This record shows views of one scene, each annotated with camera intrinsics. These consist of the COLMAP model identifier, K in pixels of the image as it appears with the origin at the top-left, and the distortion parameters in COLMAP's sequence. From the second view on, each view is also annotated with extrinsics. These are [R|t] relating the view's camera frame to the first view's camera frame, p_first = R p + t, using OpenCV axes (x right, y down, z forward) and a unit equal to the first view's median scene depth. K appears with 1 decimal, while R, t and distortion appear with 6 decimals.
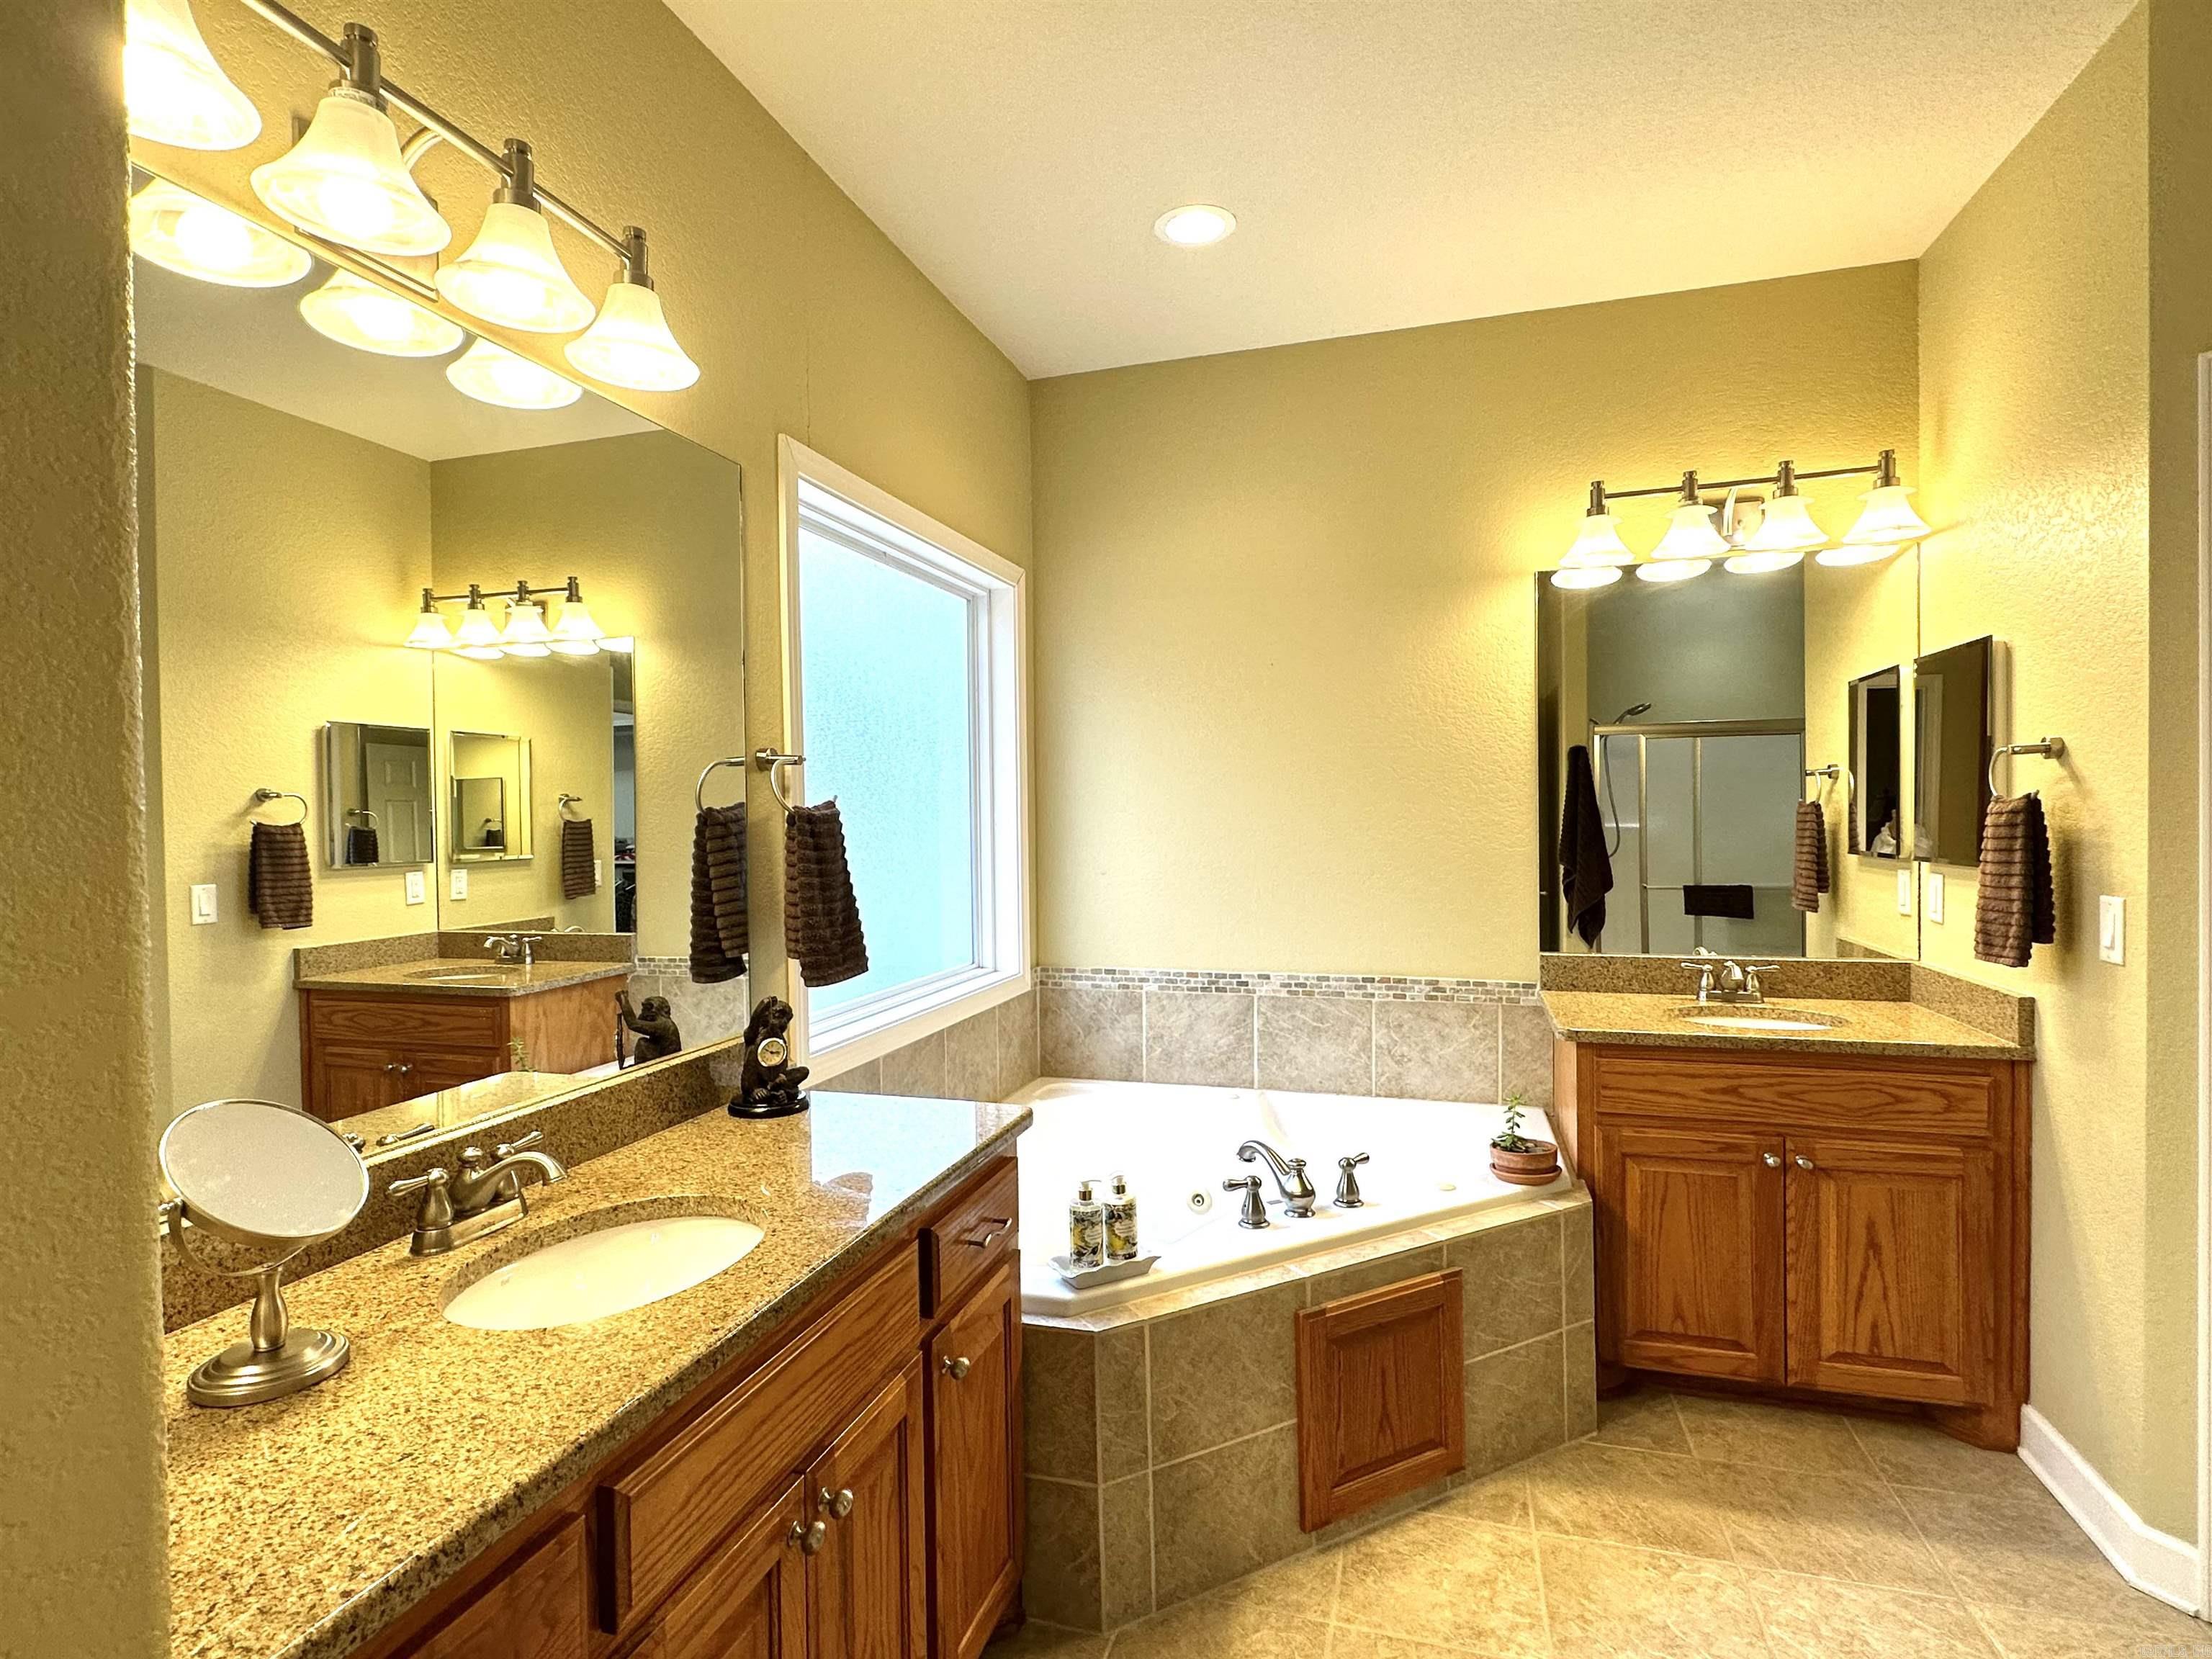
lens RADIAL K [[1105.4, 0, 1091.3], [0, 1105.4, 839.2], [0, 0, 1]] dist [-0.000441, -0.000045]
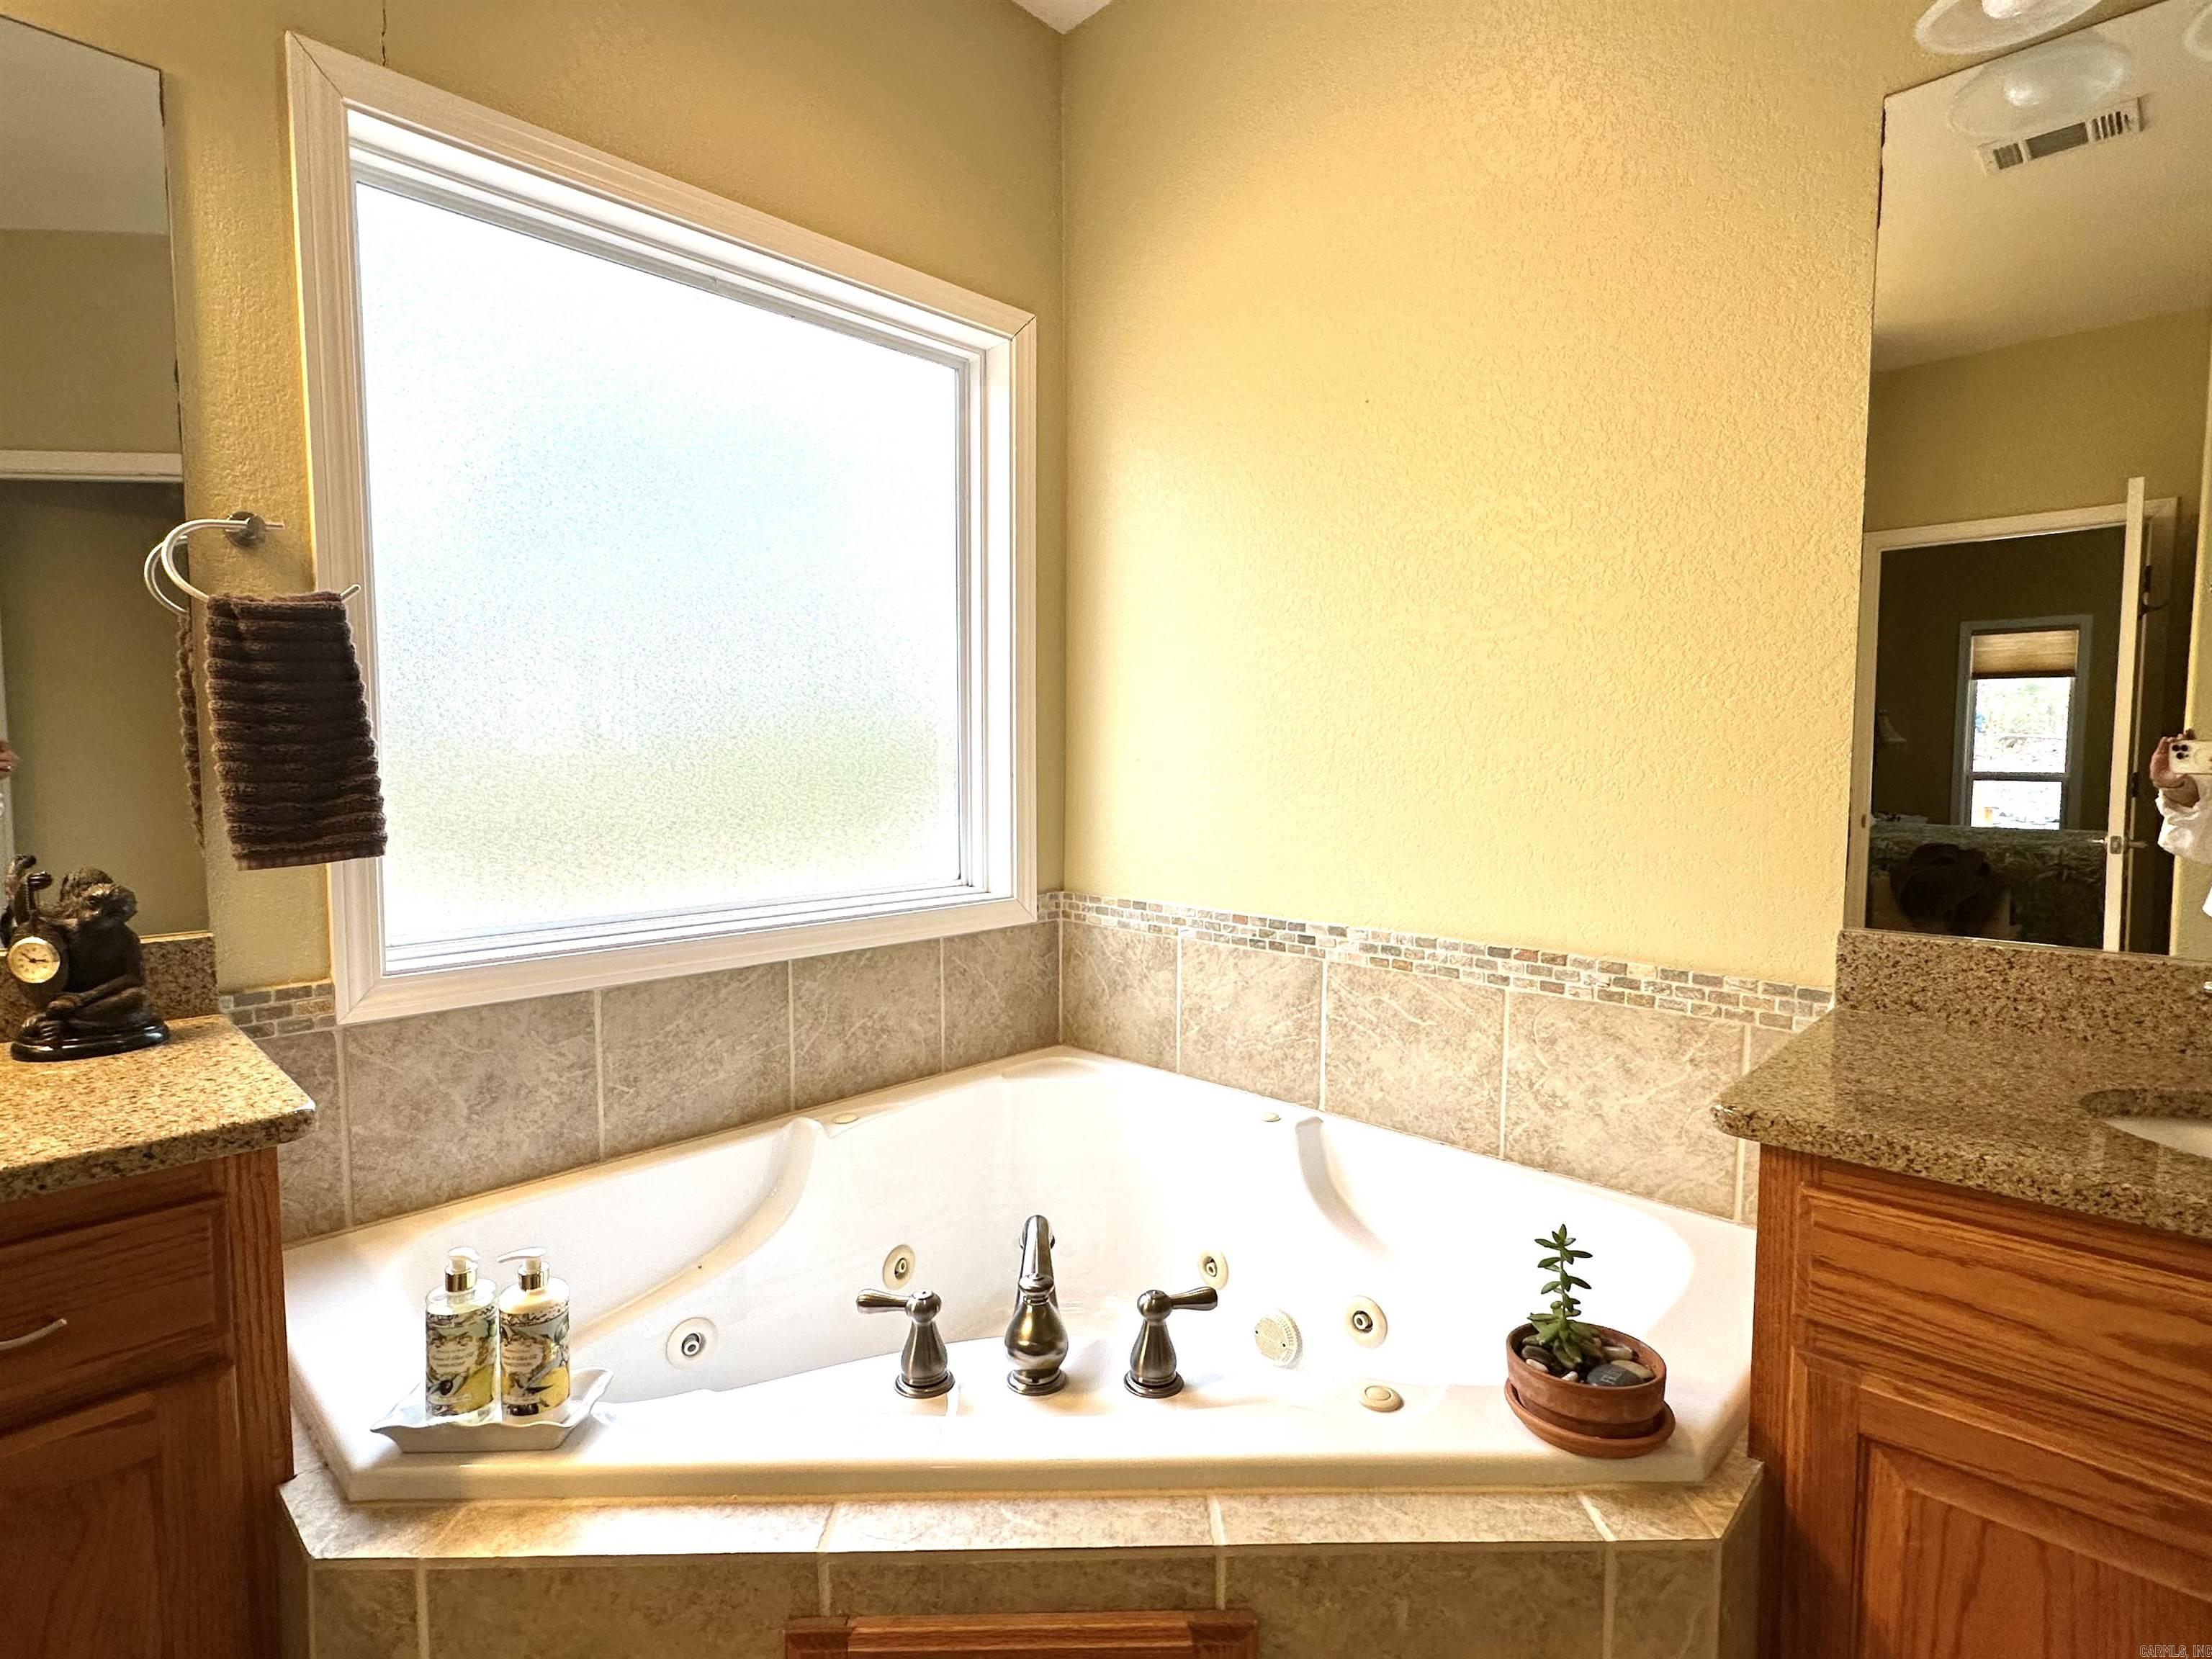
lens RADIAL K [[1105.4, 0, 1092.0], [0, 1105.4, 836.3], [0, 0, 1]] dist [-0.000441, -0.000045]
pose [[0.893573, 0.047813, -0.446365, 0.412184], [-0.022859, 0.997868, 0.061126, 0.052335], [0.448336, -0.044417, 0.892761, 0.544187]]
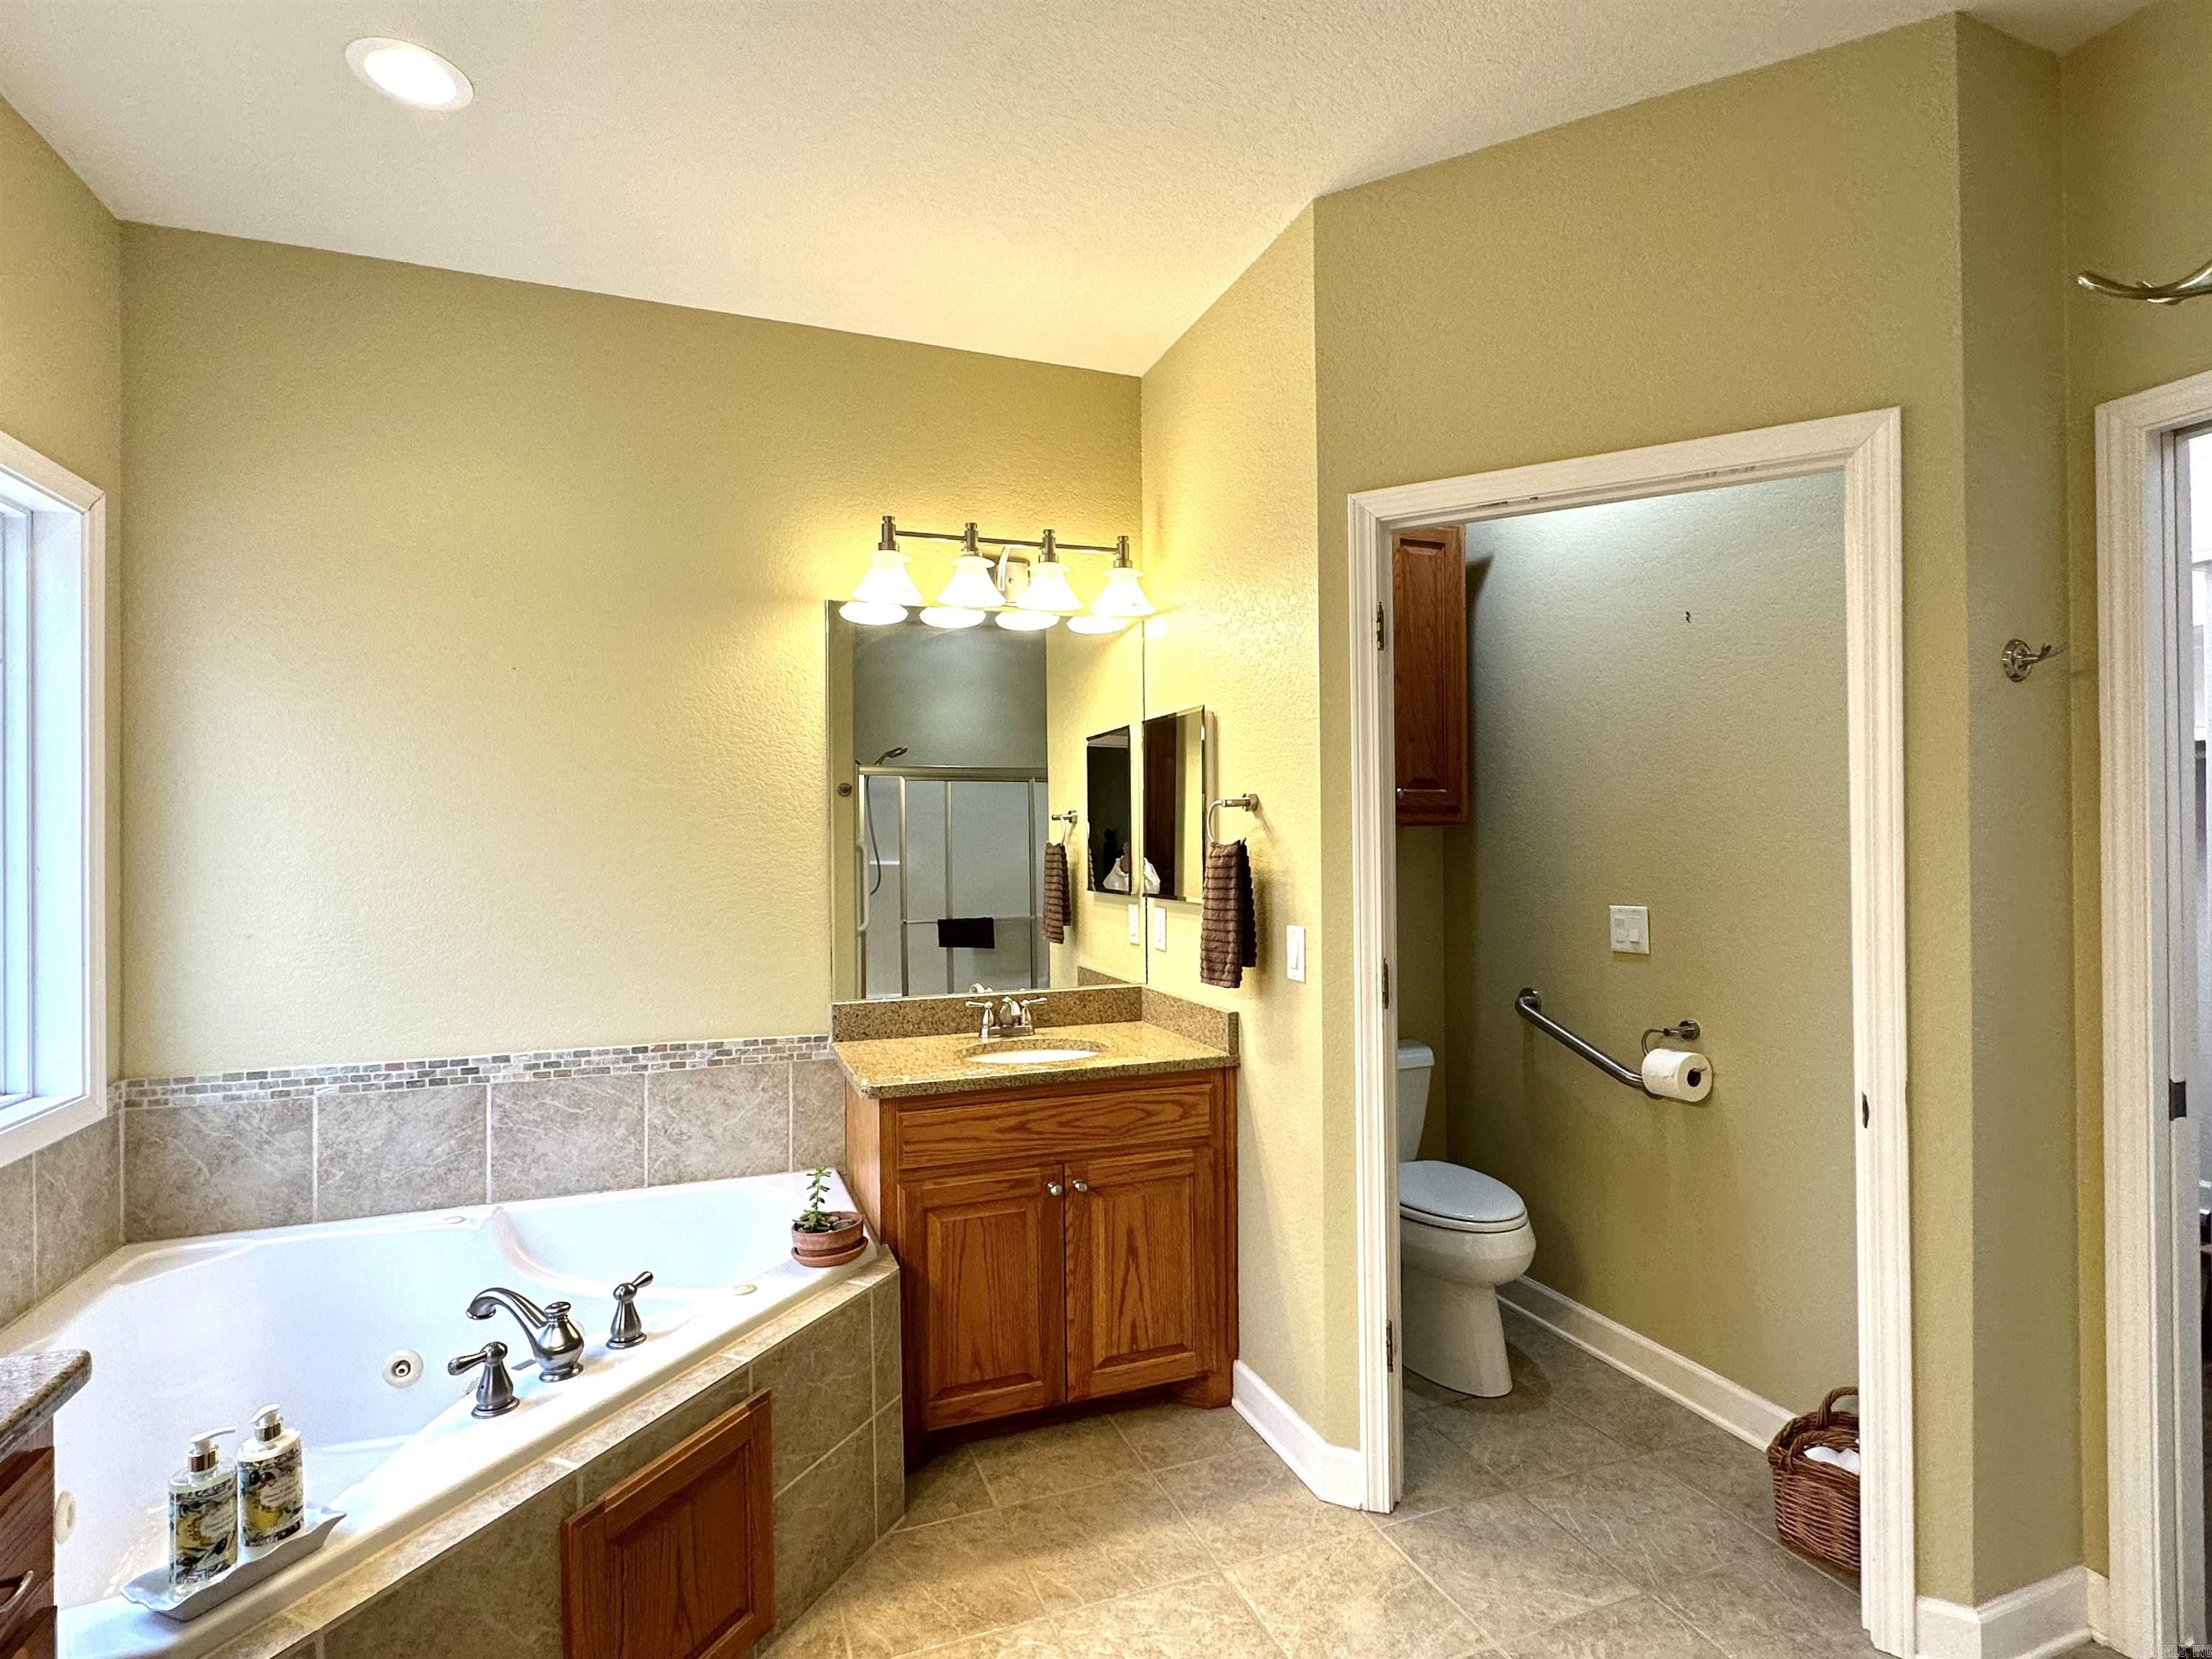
lens RADIAL K [[1105.4, 0, 1105.0], [0, 1105.4, 839.8], [0, 0, 1]] dist [-0.000441, -0.000045]
pose [[0.784398, 0.008830, 0.620195, 0.003690], [0.009933, 0.999592, -0.026794, -0.010177], [-0.620179, 0.027177, 0.783990, 0.141322]]
